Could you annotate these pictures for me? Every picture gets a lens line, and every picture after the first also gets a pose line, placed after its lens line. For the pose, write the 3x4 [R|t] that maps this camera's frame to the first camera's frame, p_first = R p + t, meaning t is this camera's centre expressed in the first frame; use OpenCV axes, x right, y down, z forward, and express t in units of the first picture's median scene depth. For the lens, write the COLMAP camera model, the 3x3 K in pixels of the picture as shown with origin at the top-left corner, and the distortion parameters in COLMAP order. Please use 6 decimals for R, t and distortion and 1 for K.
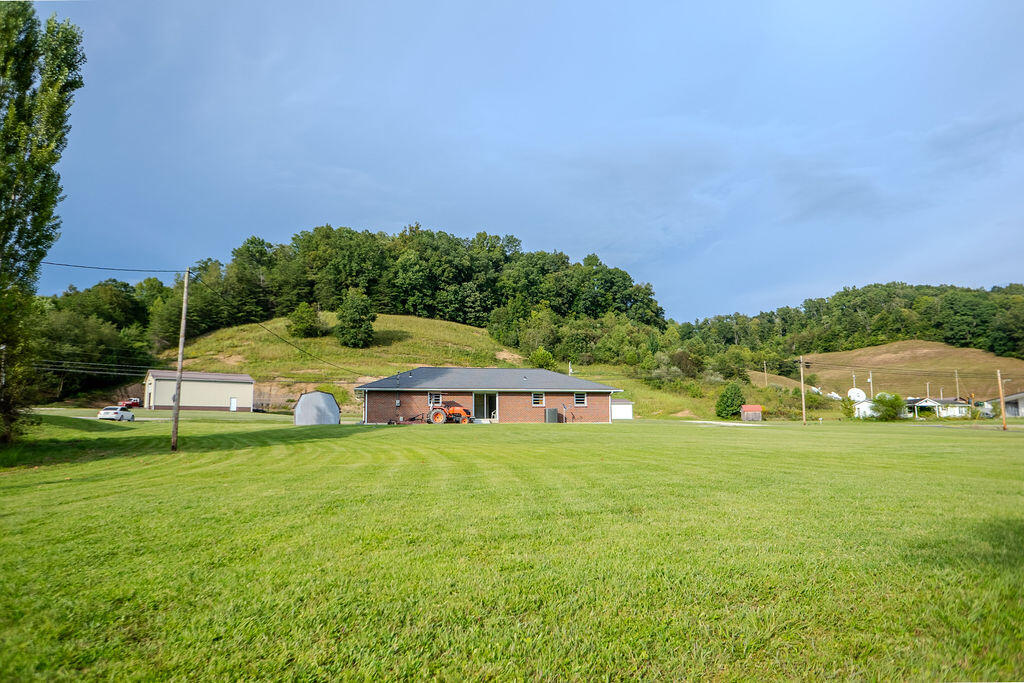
lens RADIAL K [[707.1, 0, 503.5], [0, 707.1, 341.7], [0, 0, 1]] dist [-0.049152, 0.066961]
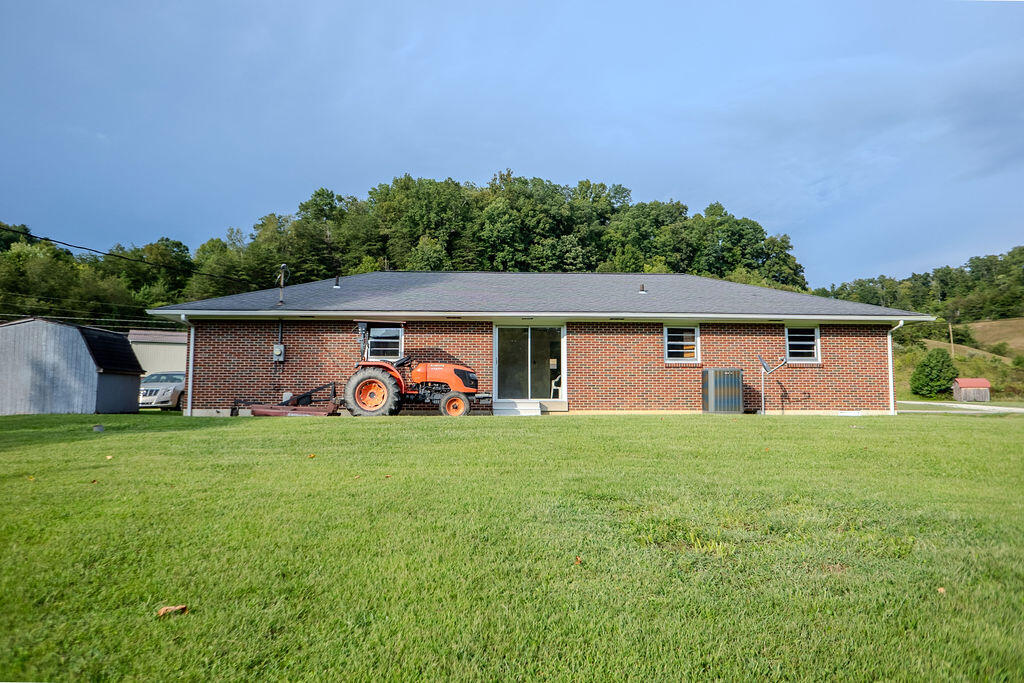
lens RADIAL K [[707.1, 0, 505.0], [0, 707.1, 342.4], [0, 0, 1]] dist [-0.049152, 0.066961]
pose [[0.988320, -0.006465, -0.152256, 0.015991], [0.011642, 0.999383, 0.033134, 0.069544], [0.151948, -0.034519, 0.987786, 0.653877]]
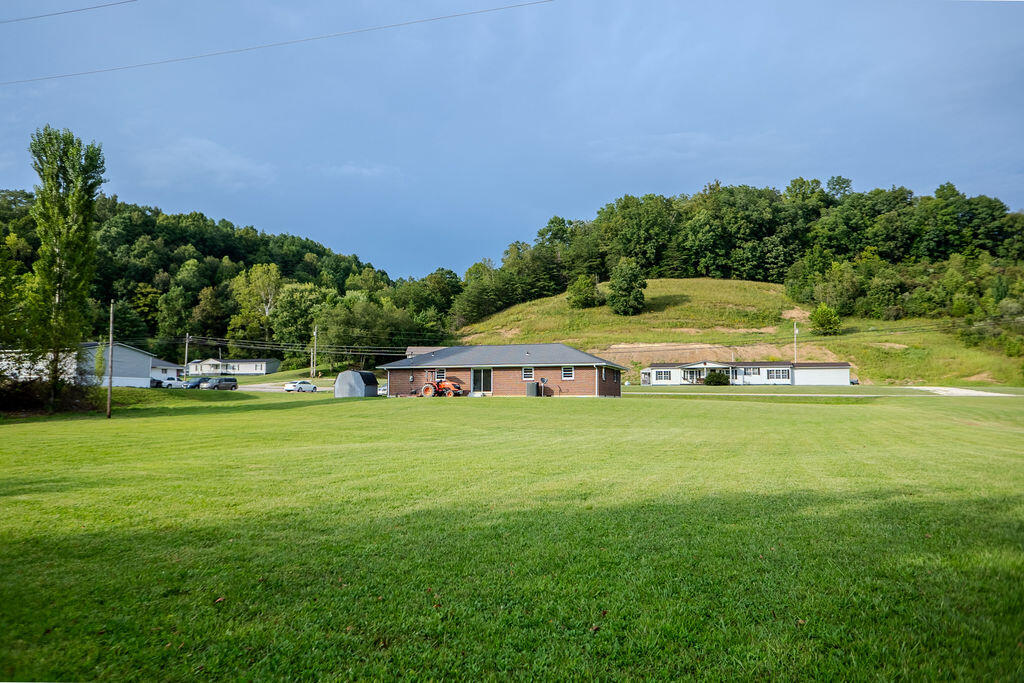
lens RADIAL K [[707.1, 0, 505.7], [0, 707.1, 342.8], [0, 0, 1]] dist [-0.049152, 0.066961]
pose [[0.851667, -0.033058, -0.523040, 0.594442], [0.062878, 0.997245, 0.039355, -0.009555], [0.520298, -0.066405, 0.851399, 0.074871]]
